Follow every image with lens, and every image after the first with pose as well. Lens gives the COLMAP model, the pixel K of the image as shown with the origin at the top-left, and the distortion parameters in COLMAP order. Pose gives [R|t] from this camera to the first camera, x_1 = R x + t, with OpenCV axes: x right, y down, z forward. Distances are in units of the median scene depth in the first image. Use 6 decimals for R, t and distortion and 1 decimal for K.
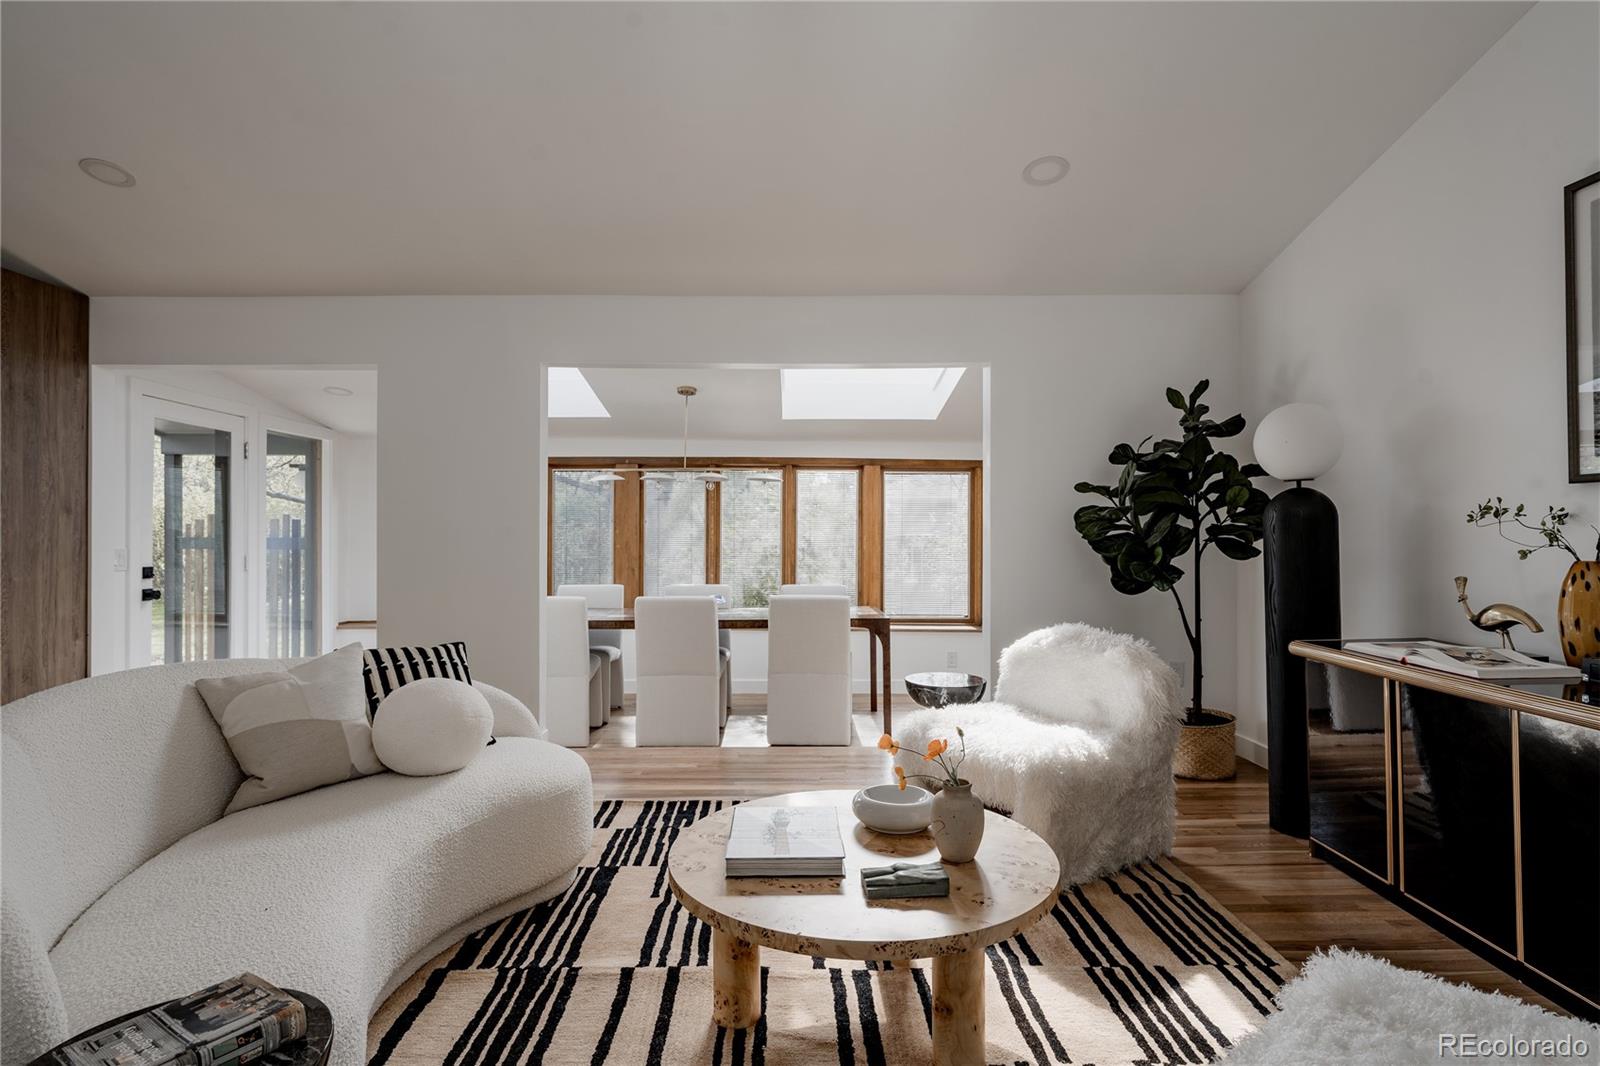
lens RADIAL K [[840.8, 0, 798.0], [0, 840.8, 522.1], [0, 0, 1]] dist [0.006765, -0.003145]
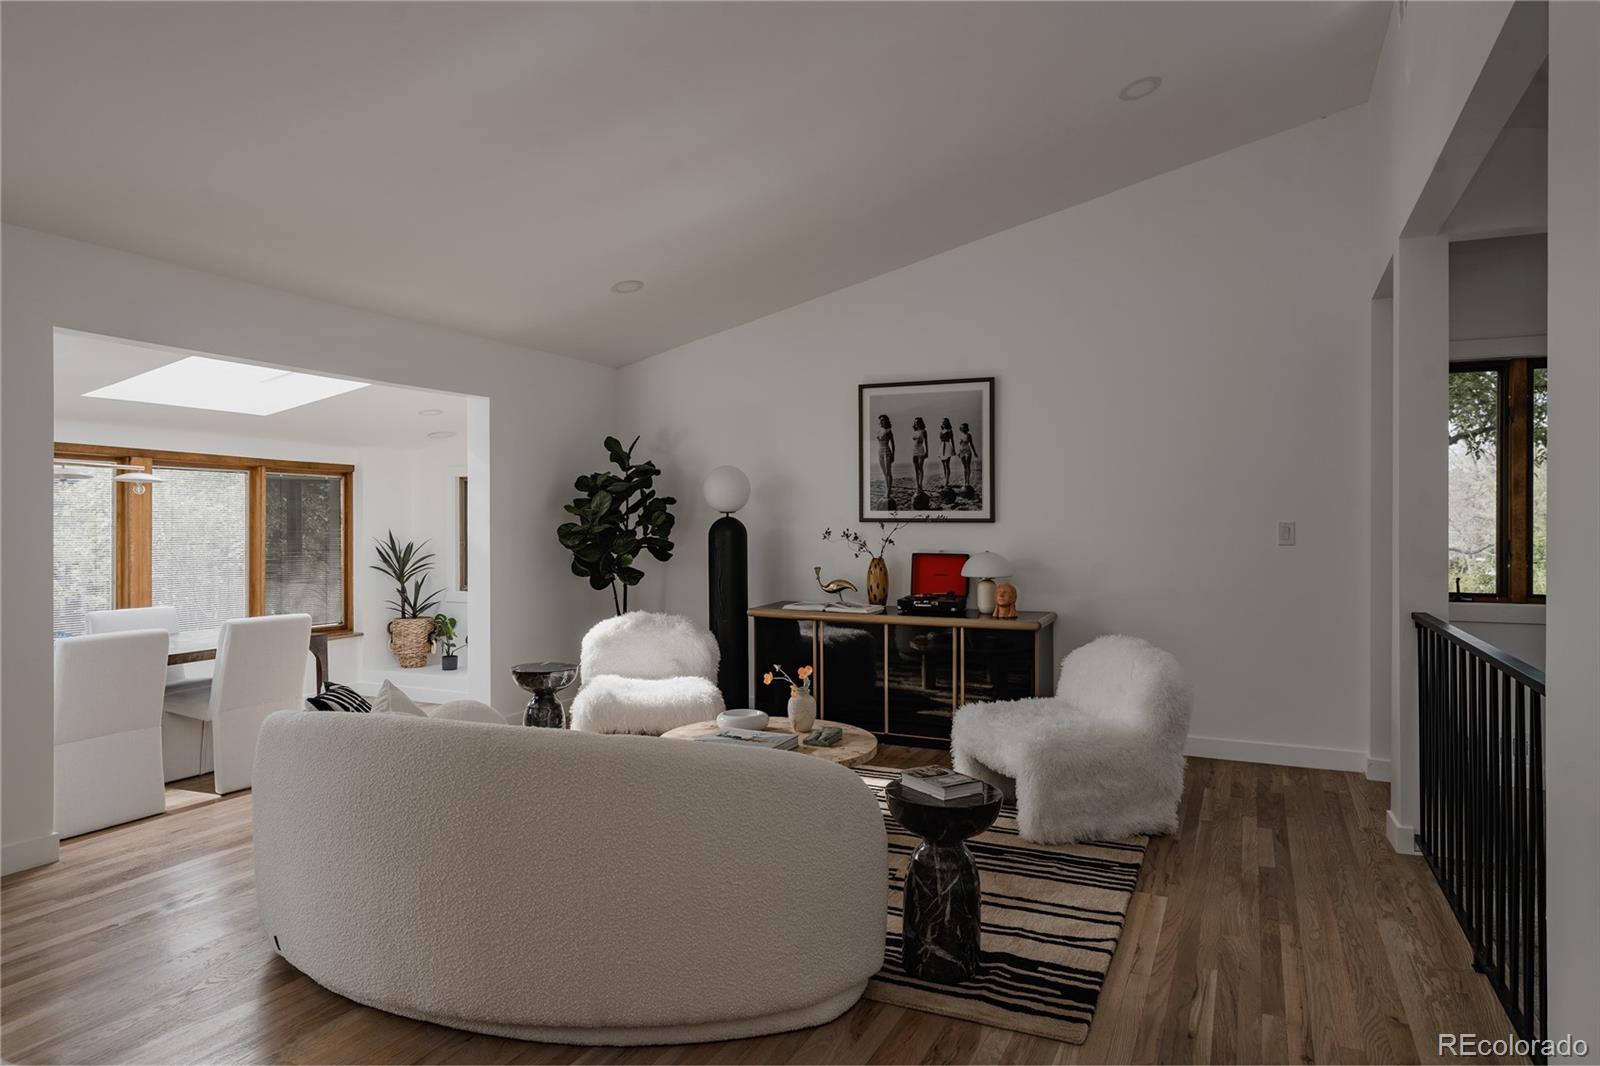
lens RADIAL K [[981.3, 0, 794.0], [0, 981.3, 521.8], [0, 0, 1]] dist [0.035827, 0.001664]
pose [[0.420477, 0.001428, 0.907302, -0.863325], [-0.014952, 0.999874, 0.005356, -0.034568], [-0.907180, -0.015818, 0.420445, 0.055261]]
